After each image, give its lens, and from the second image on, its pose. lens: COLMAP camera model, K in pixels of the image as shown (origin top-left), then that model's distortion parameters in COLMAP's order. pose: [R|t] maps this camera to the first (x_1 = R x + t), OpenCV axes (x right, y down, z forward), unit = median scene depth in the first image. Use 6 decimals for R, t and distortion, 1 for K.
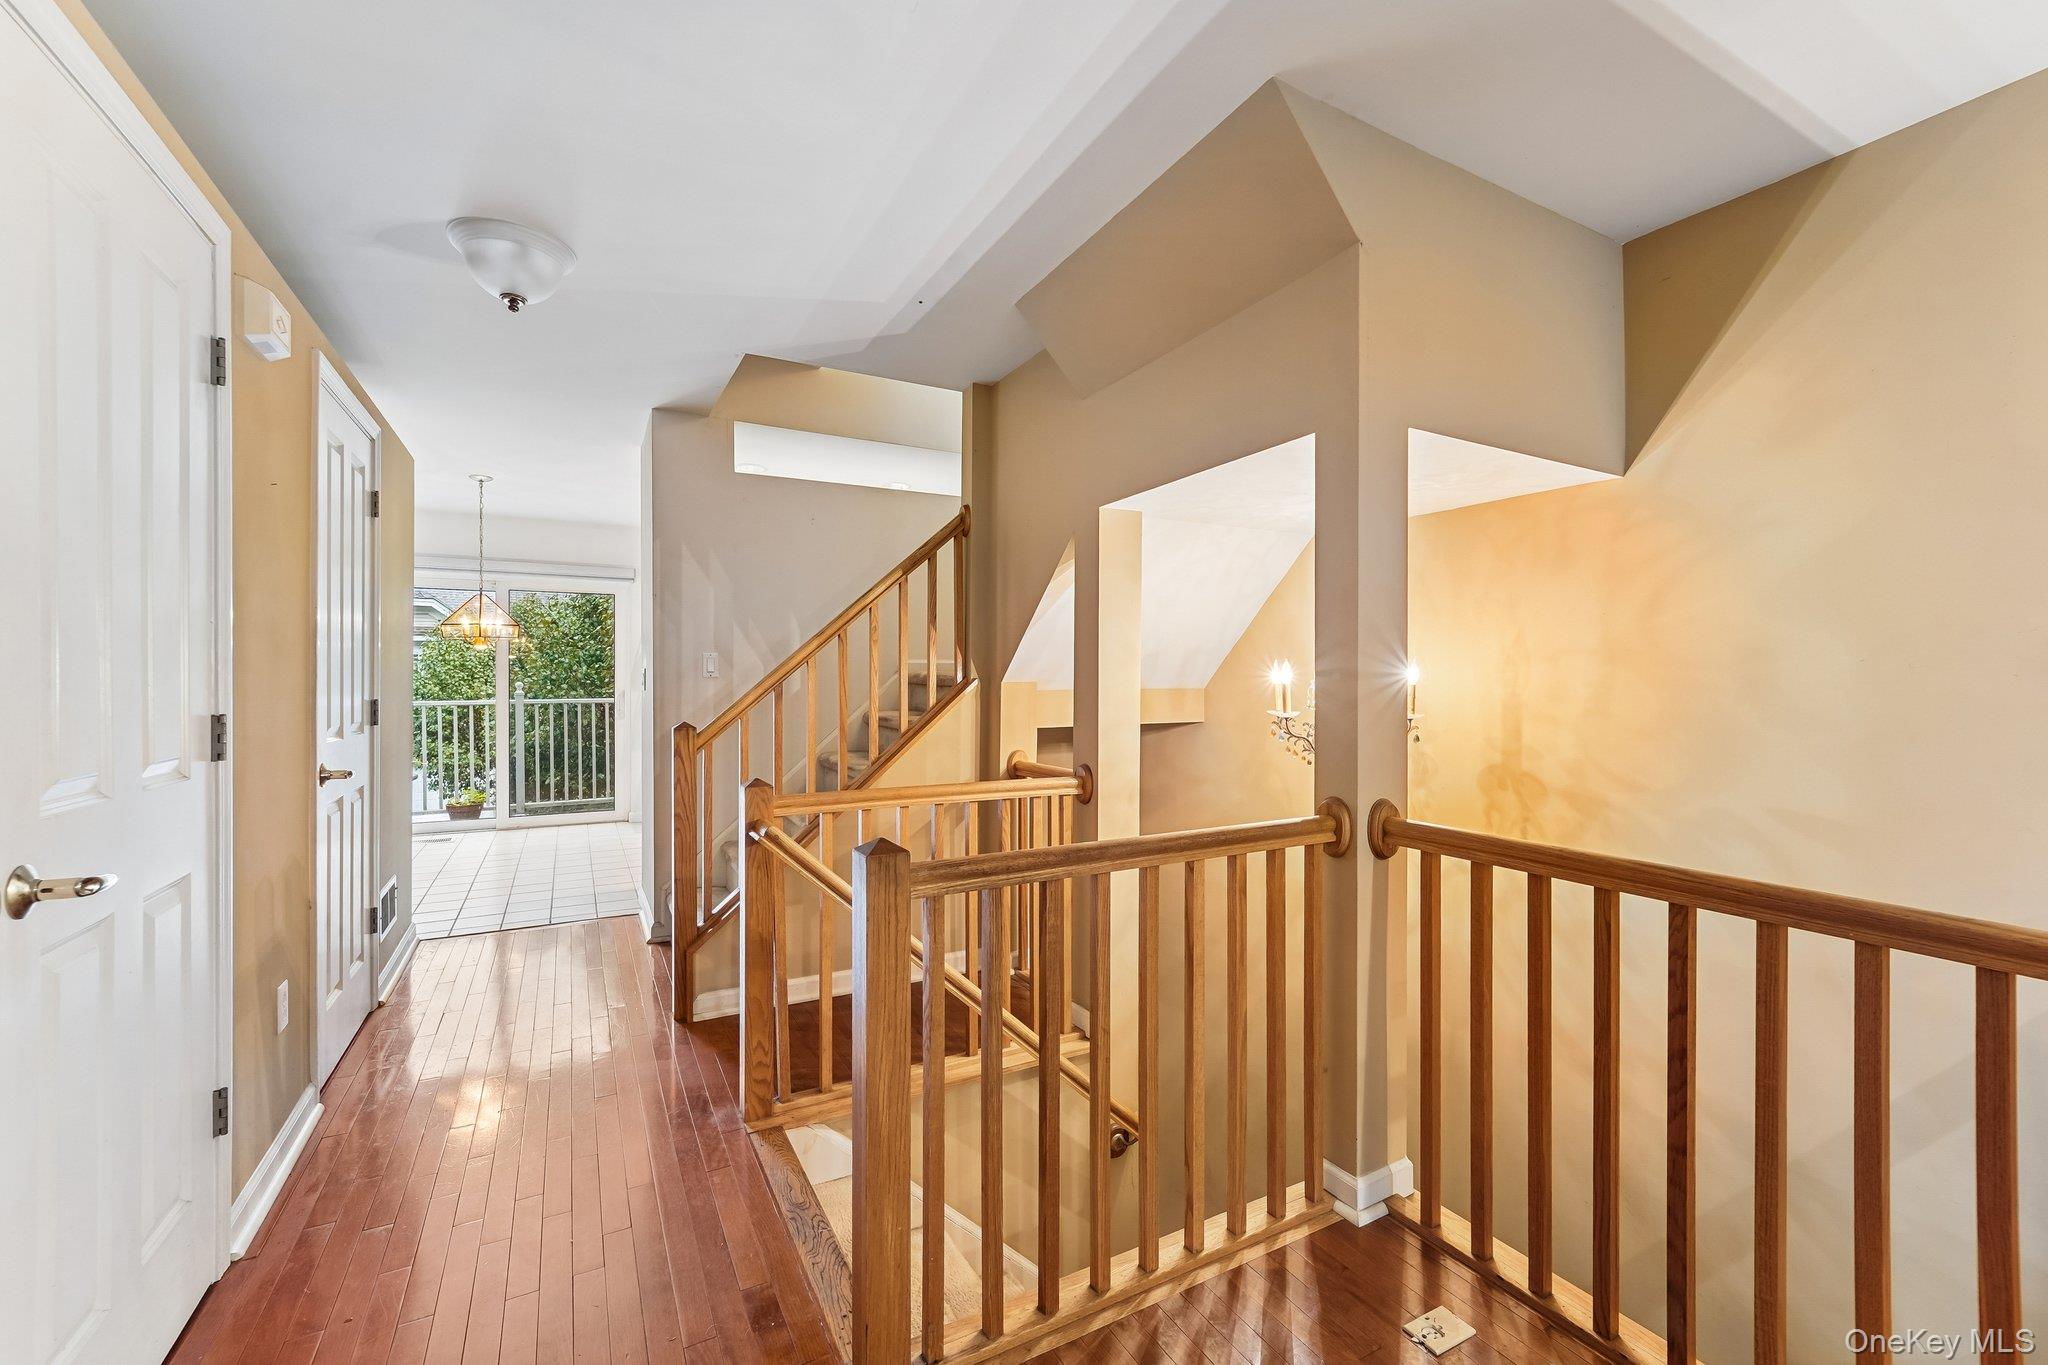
lens RADIAL K [[831.3, 0, 1022.4], [0, 831.3, 683.0], [0, 0, 1]] dist [-0.016958, 0.000181]
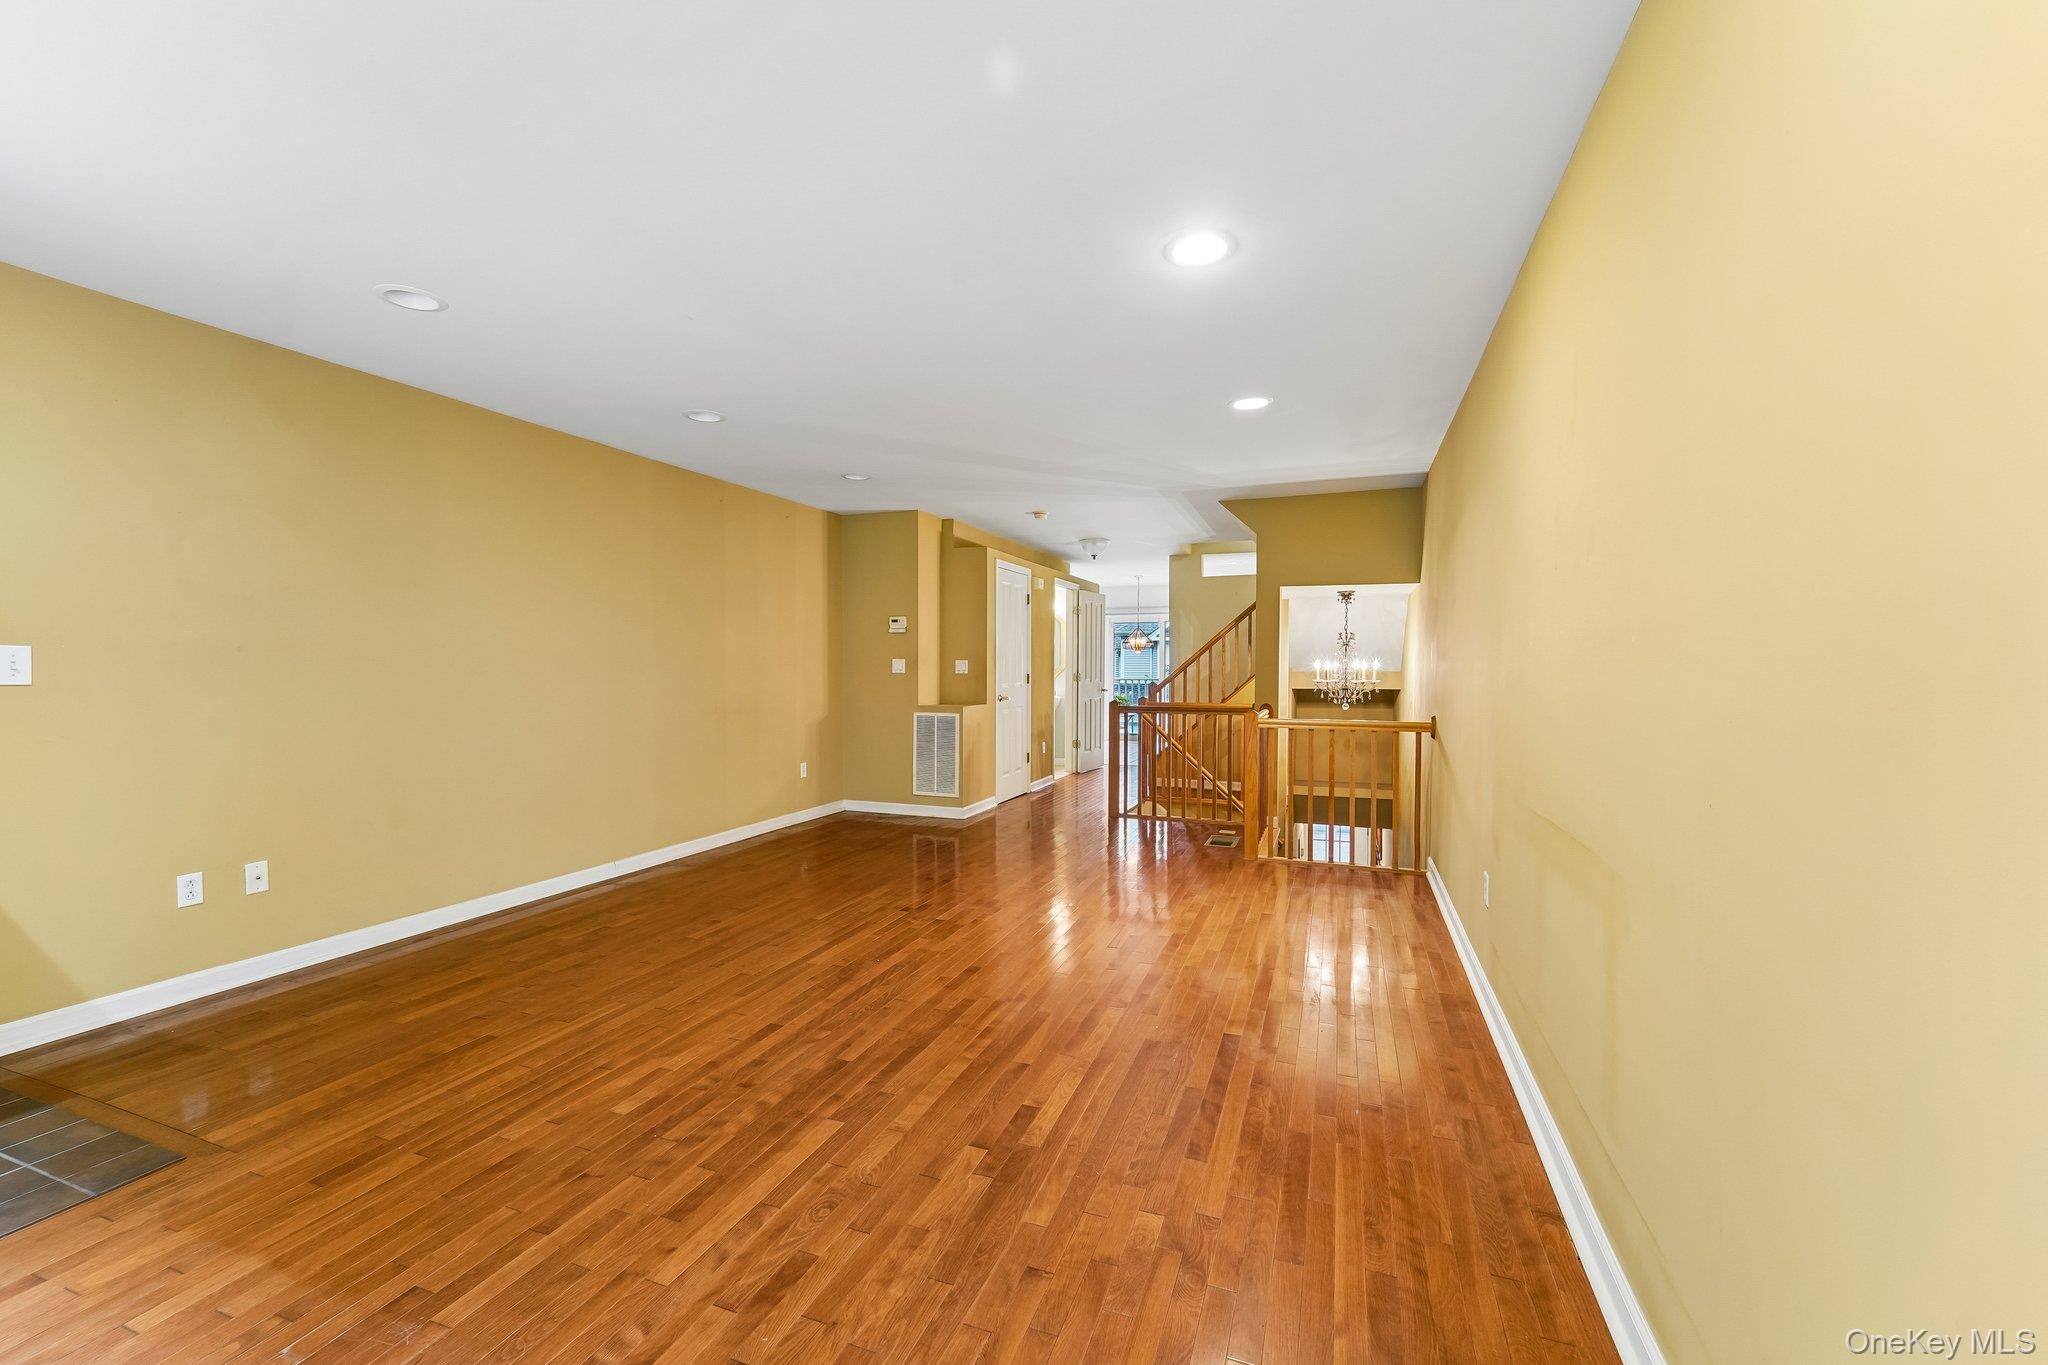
lens RADIAL K [[831.3, 0, 1026.4], [0, 831.3, 678.9], [0, 0, 1]] dist [-0.016958, 0.000181]
pose [[0.656296, 0.006746, -0.754473, 1.315587], [0.003199, 0.999926, 0.011723, 0.002941], [0.754497, -0.010108, 0.656226, -1.087410]]
